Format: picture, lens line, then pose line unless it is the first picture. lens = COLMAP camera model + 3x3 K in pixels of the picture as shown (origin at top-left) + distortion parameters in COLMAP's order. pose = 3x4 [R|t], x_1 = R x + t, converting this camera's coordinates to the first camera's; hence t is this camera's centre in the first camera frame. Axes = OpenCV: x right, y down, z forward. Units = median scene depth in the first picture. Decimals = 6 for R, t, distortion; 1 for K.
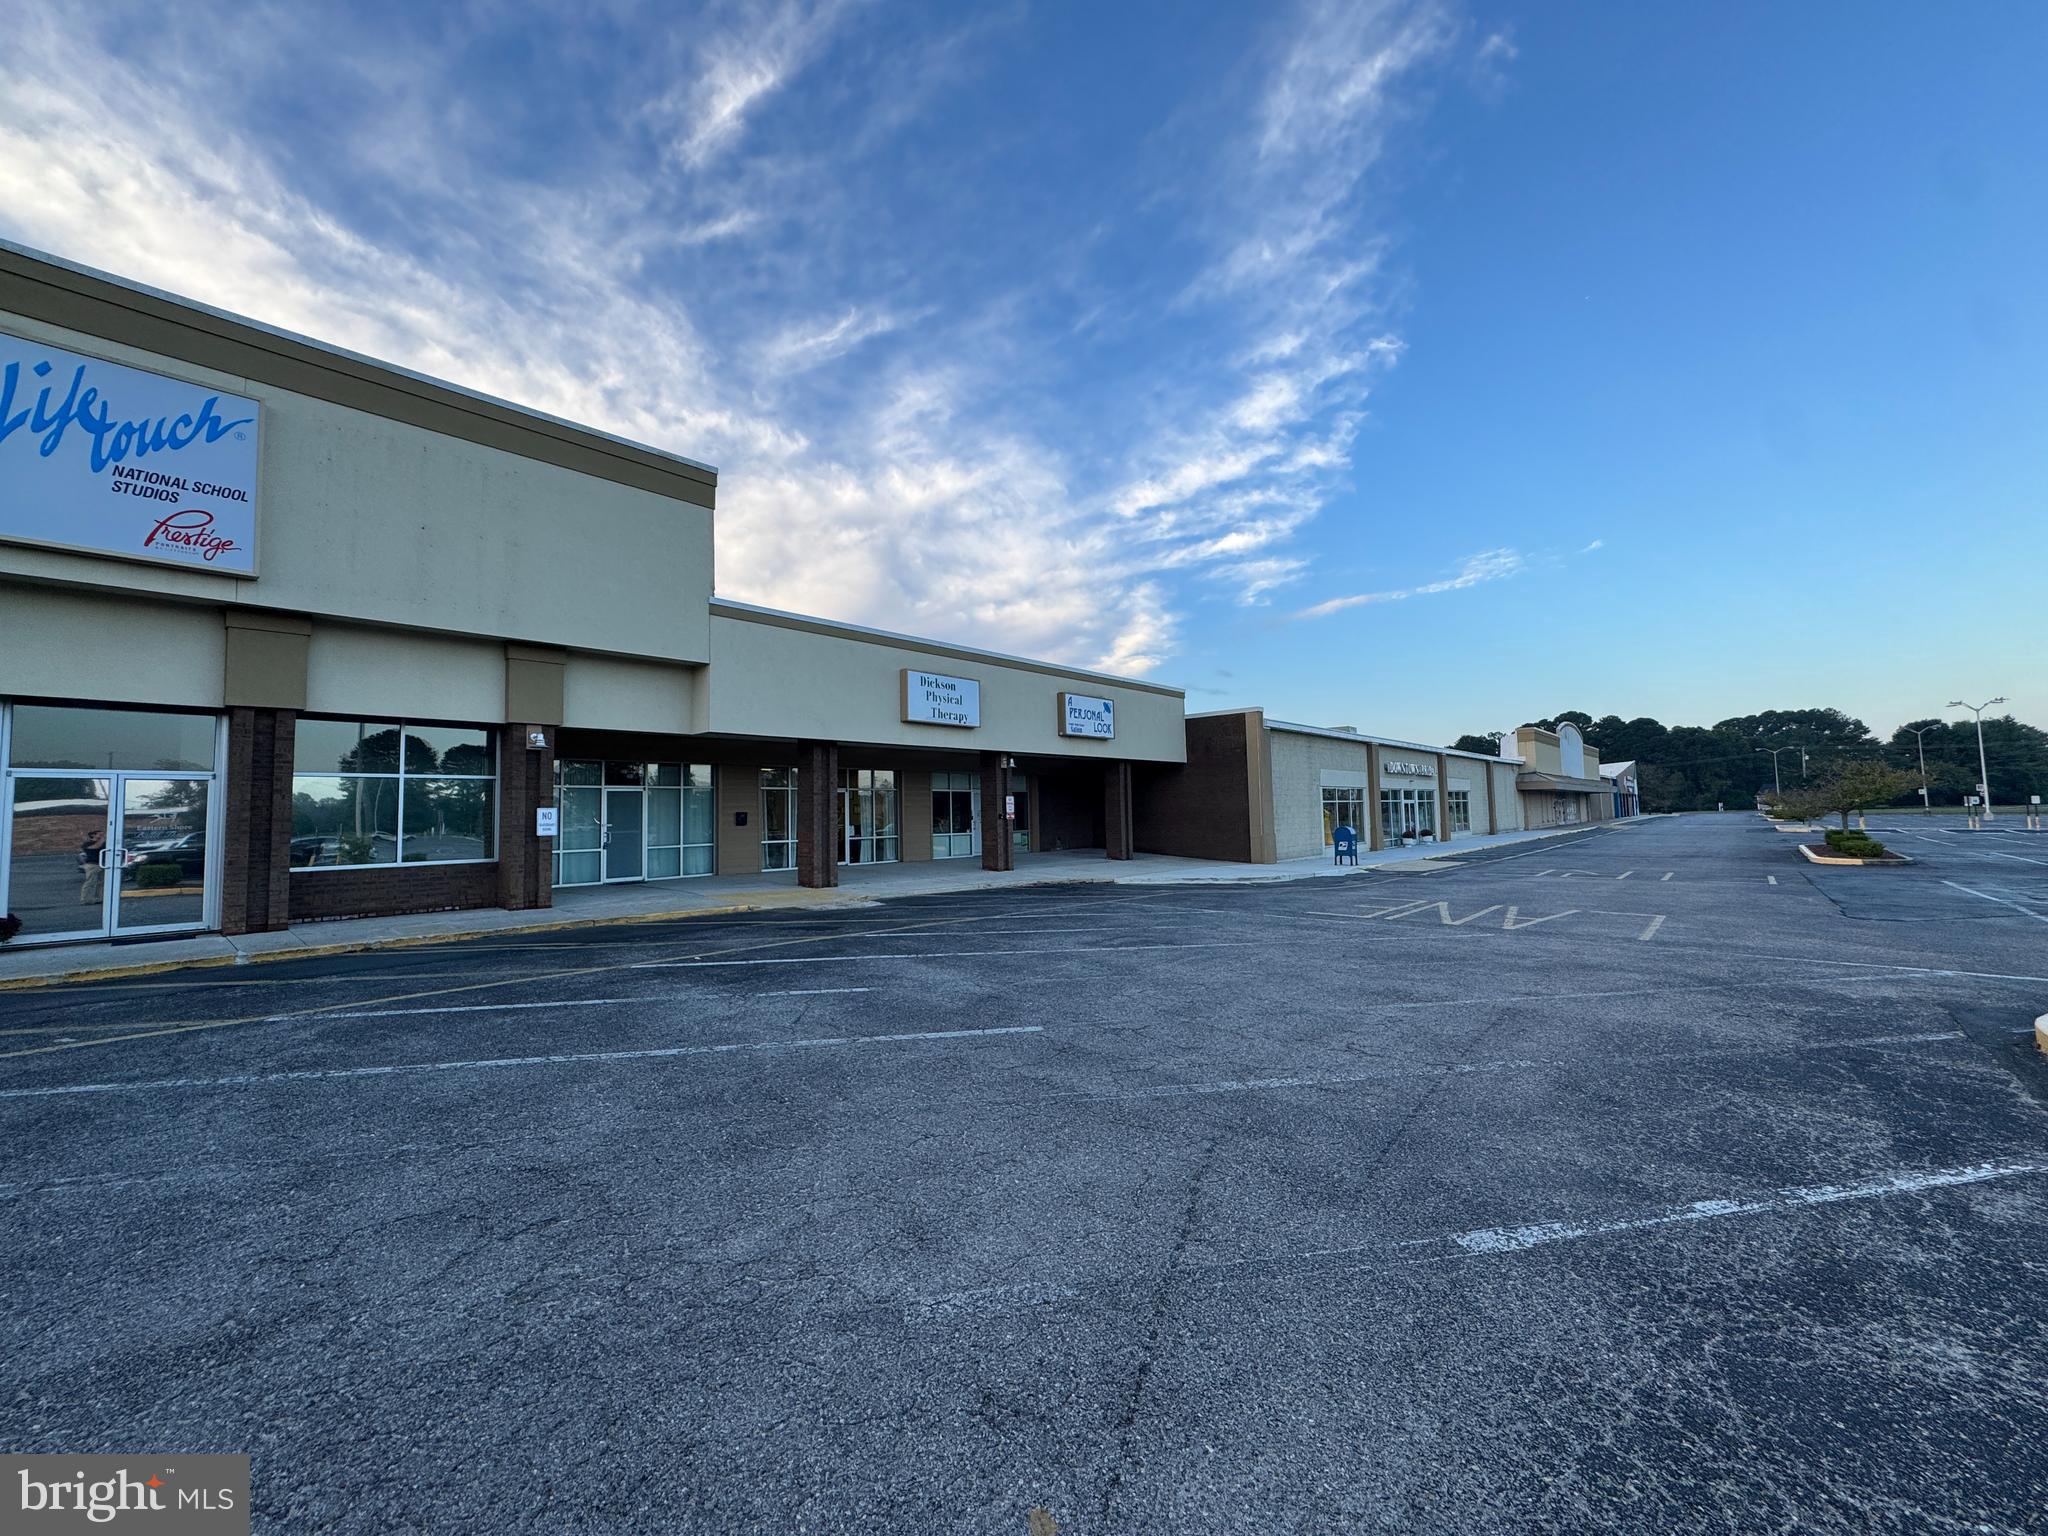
lens RADIAL K [[810.7, 0, 1010.9], [0, 810.7, 762.7], [0, 0, 1]] dist [-0.005050, 0.000993]
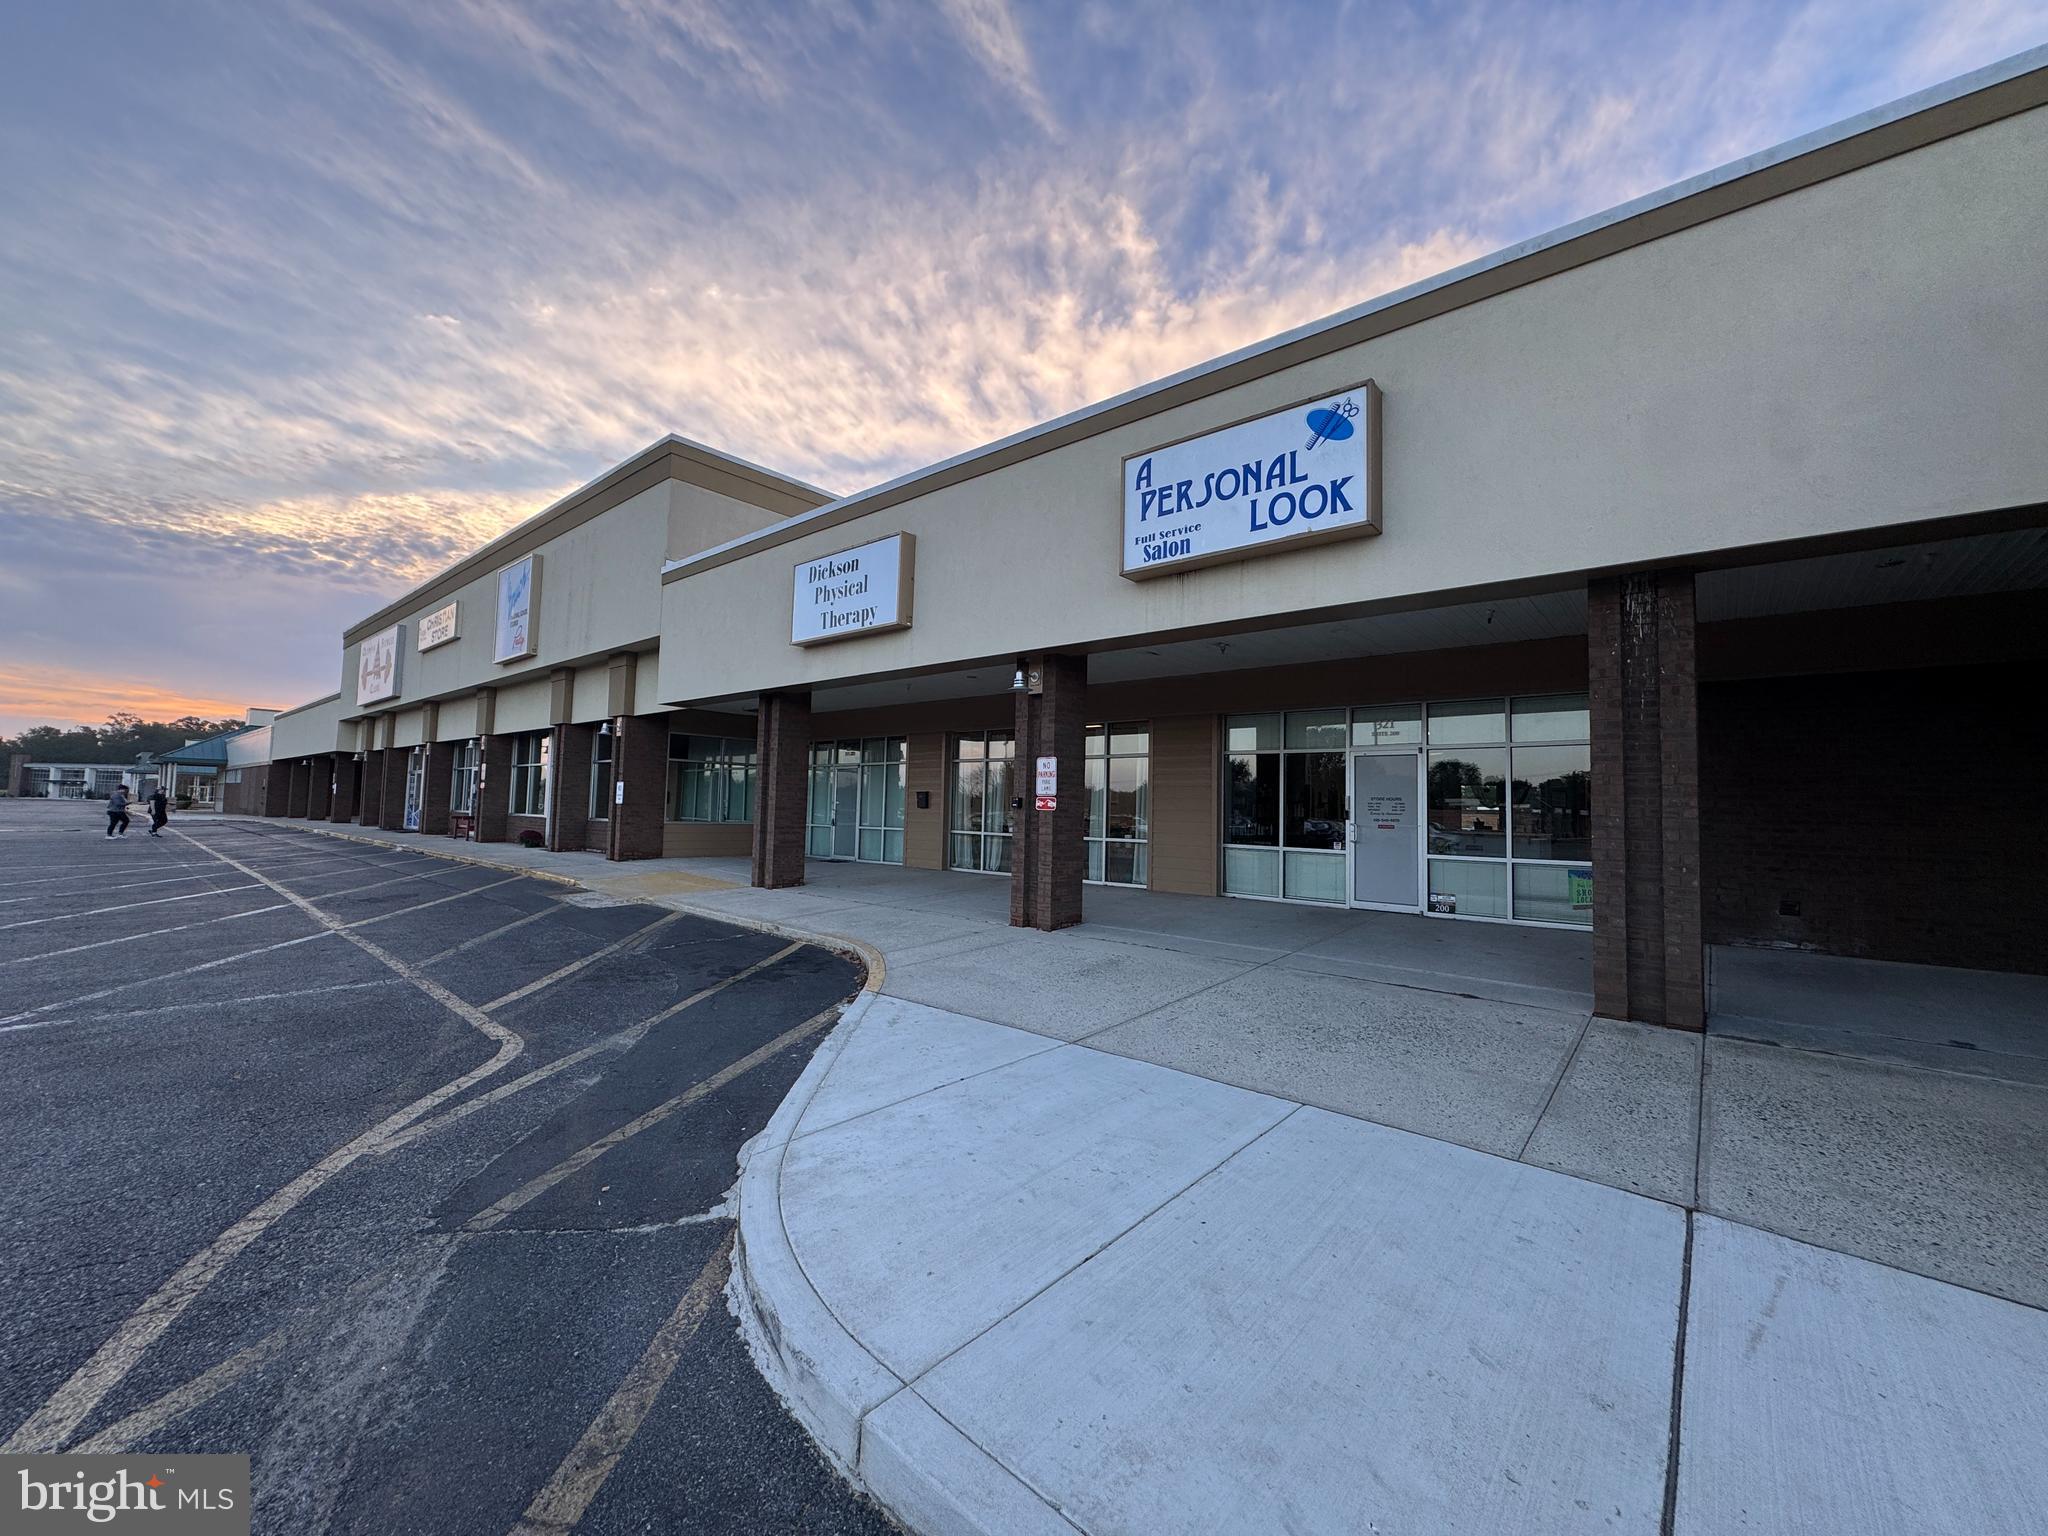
lens RADIAL K [[810.7, 0, 998.1], [0, 810.7, 769.3], [0, 0, 1]] dist [-0.005050, 0.000993]
pose [[0.015297, -0.032718, -0.999348, 0.453489], [0.035162, 0.998864, -0.032164, 0.064101], [0.999265, -0.034647, 0.016430, 1.022645]]
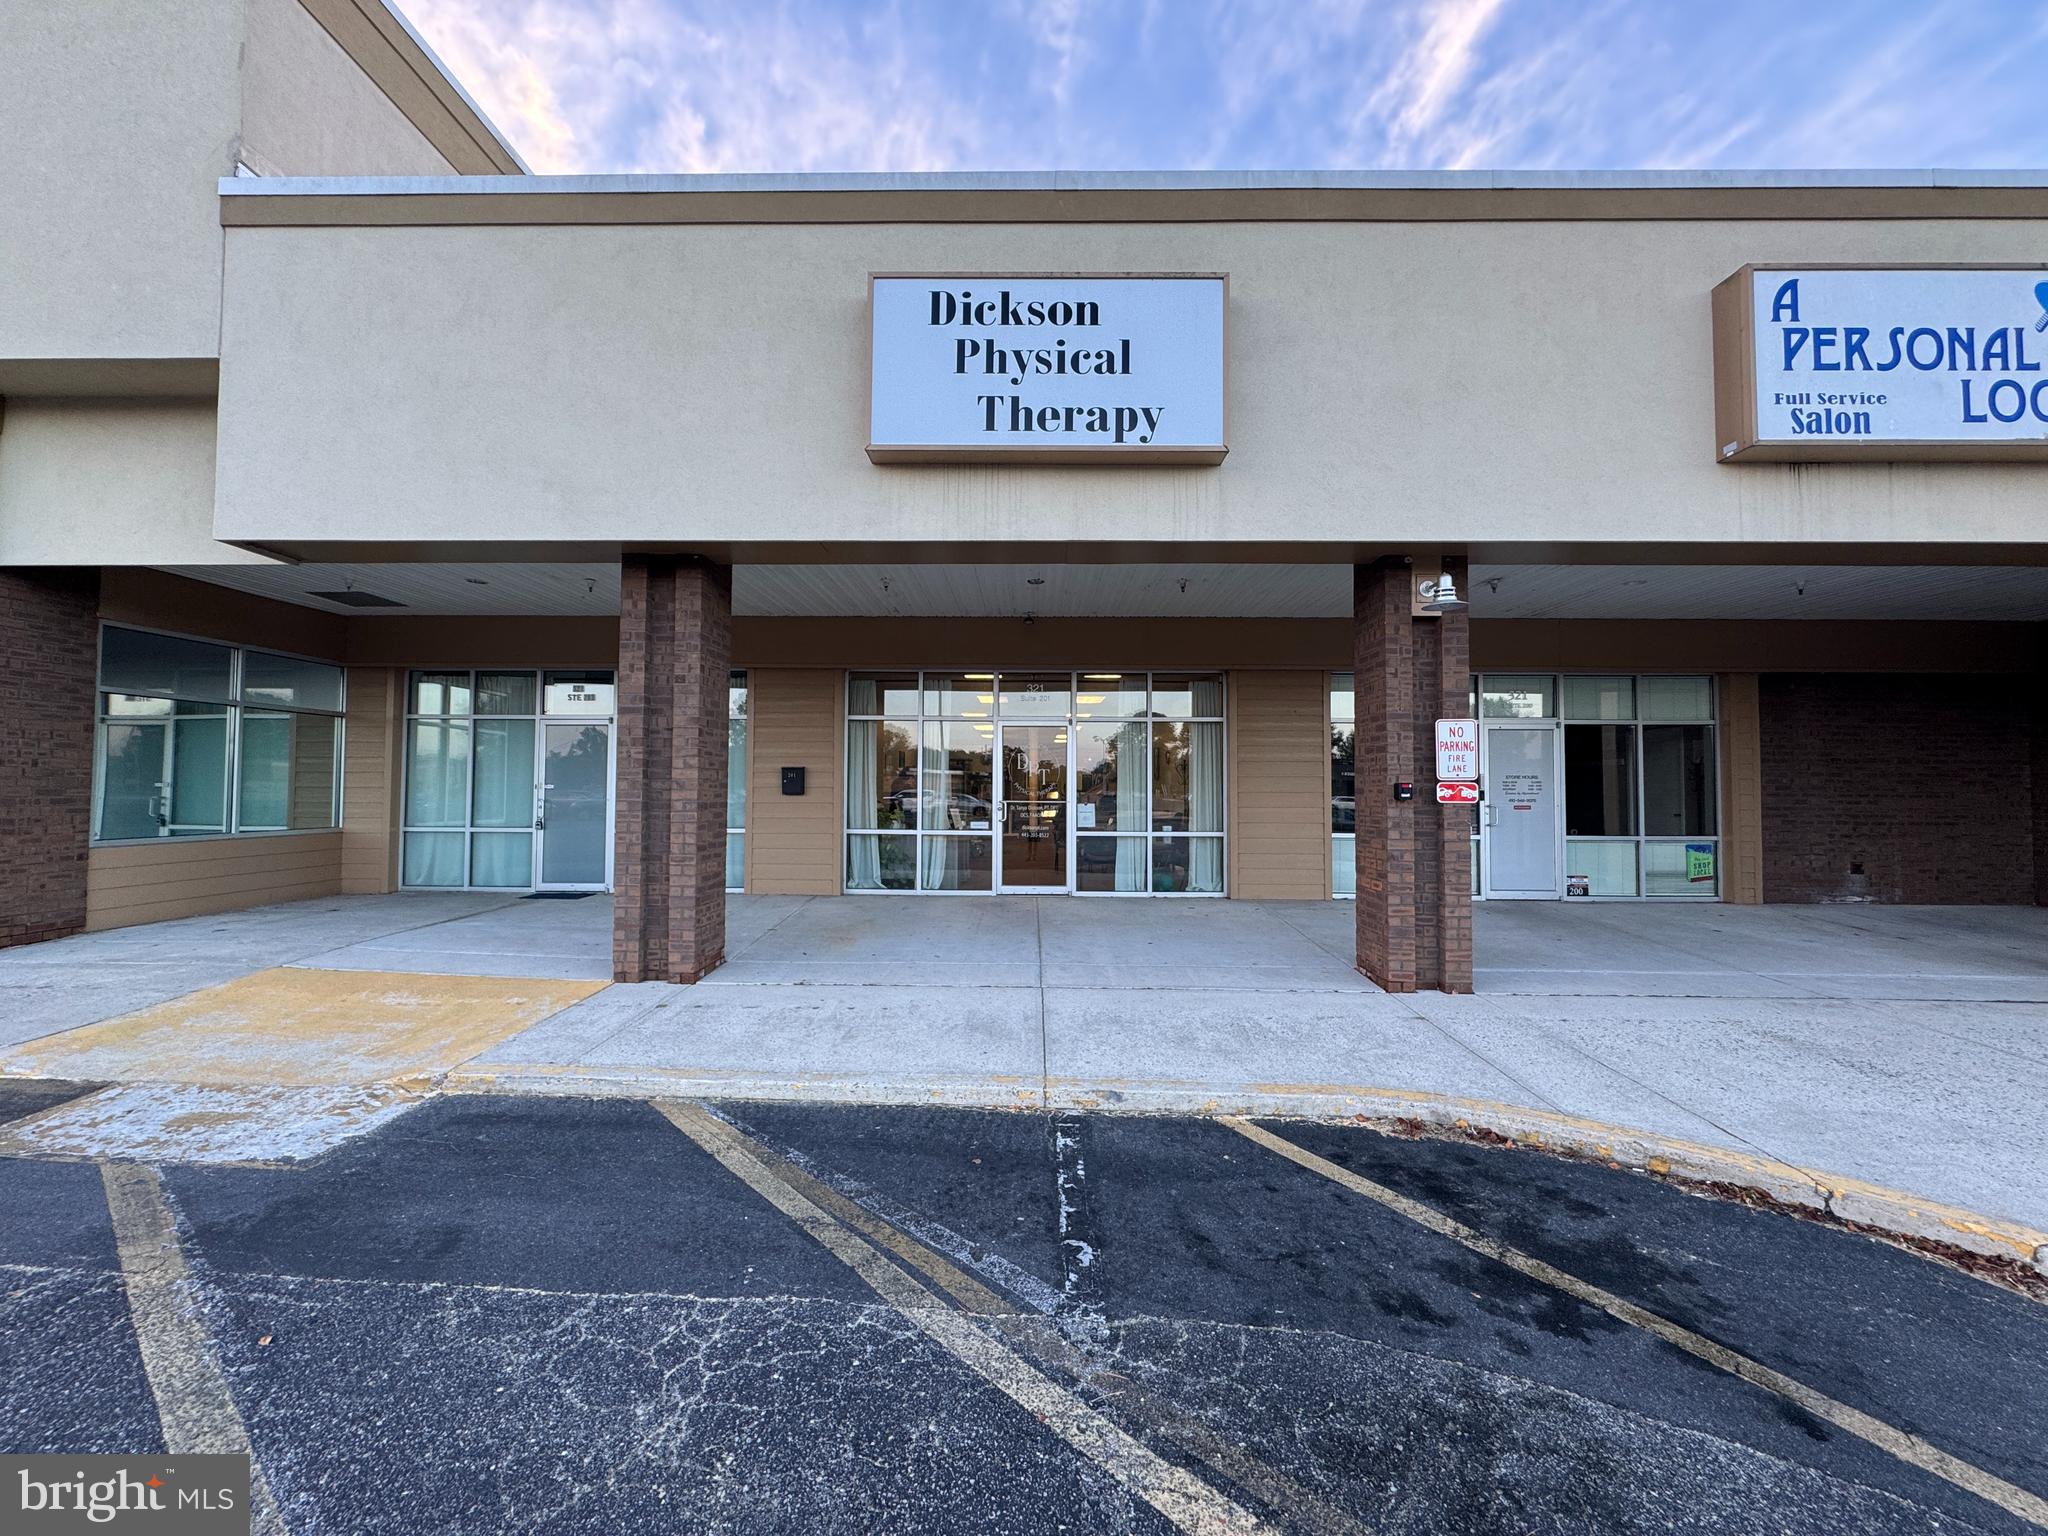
lens RADIAL K [[810.7, 0, 1019.7], [0, 810.7, 753.6], [0, 0, 1]] dist [-0.005050, 0.000993]
pose [[0.659614, -0.006263, -0.751578, 0.111267], [0.025647, 0.999570, 0.014180, 0.047708], [0.751167, -0.028629, 0.659492, 0.753308]]
